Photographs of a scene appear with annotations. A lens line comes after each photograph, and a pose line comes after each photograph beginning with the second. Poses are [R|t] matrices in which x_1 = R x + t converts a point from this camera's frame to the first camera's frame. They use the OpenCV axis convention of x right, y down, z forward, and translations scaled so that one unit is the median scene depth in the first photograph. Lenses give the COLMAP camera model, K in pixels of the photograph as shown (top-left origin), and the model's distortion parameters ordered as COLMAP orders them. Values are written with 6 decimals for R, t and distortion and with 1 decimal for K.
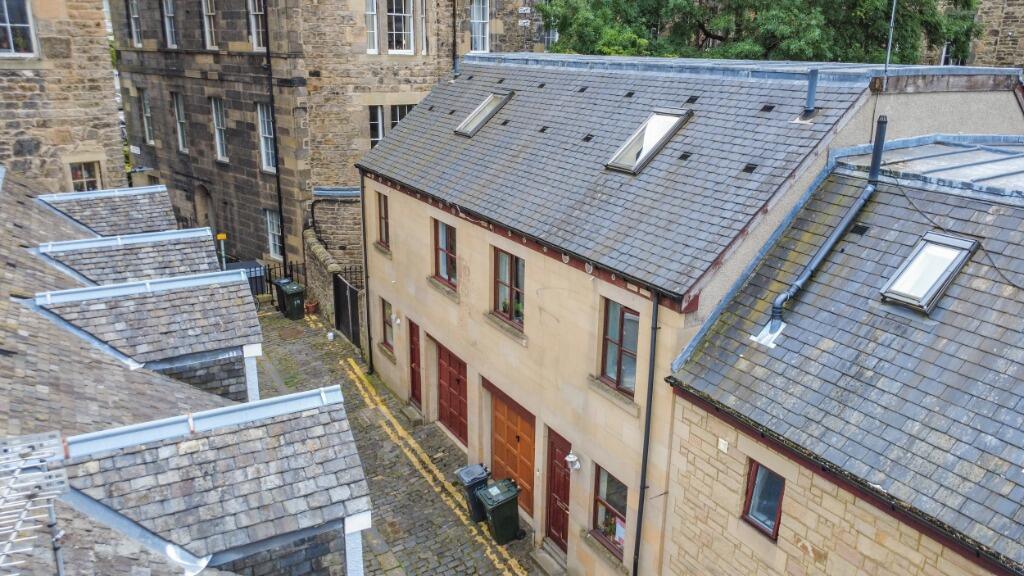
lens RADIAL K [[775.2, 0, 511.4], [0, 775.2, 287.9], [0, 0, 1]] dist [-0.000079, 0.000902]
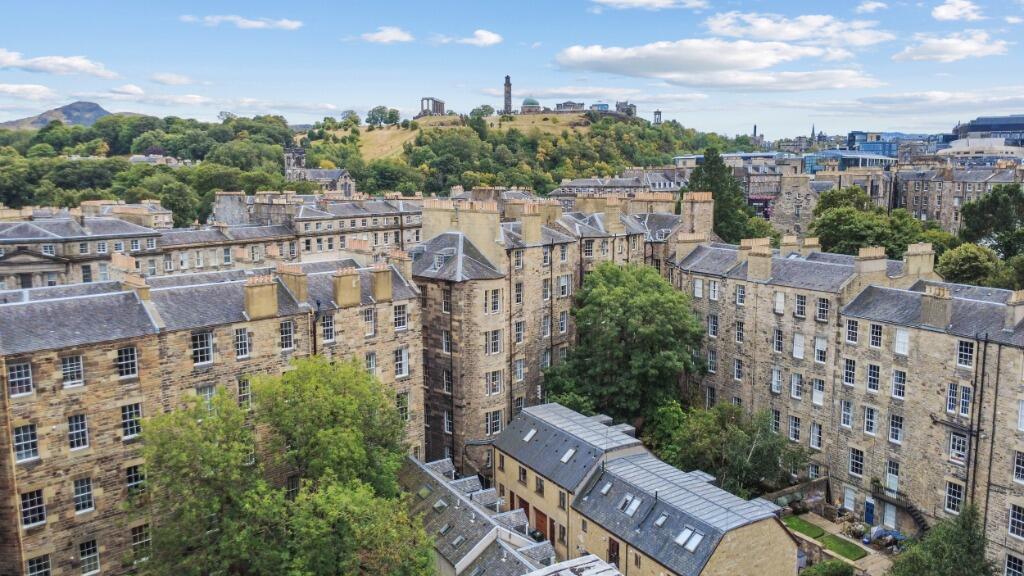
lens RADIAL K [[775.2, 0, 512.0], [0, 775.2, 289.2], [0, 0, 1]] dist [-0.000079, 0.000902]
pose [[0.999759, -0.020284, 0.008398, -0.192471], [0.021352, 0.987346, -0.157139, -0.452785], [-0.005104, 0.157281, 0.987541, -3.861564]]
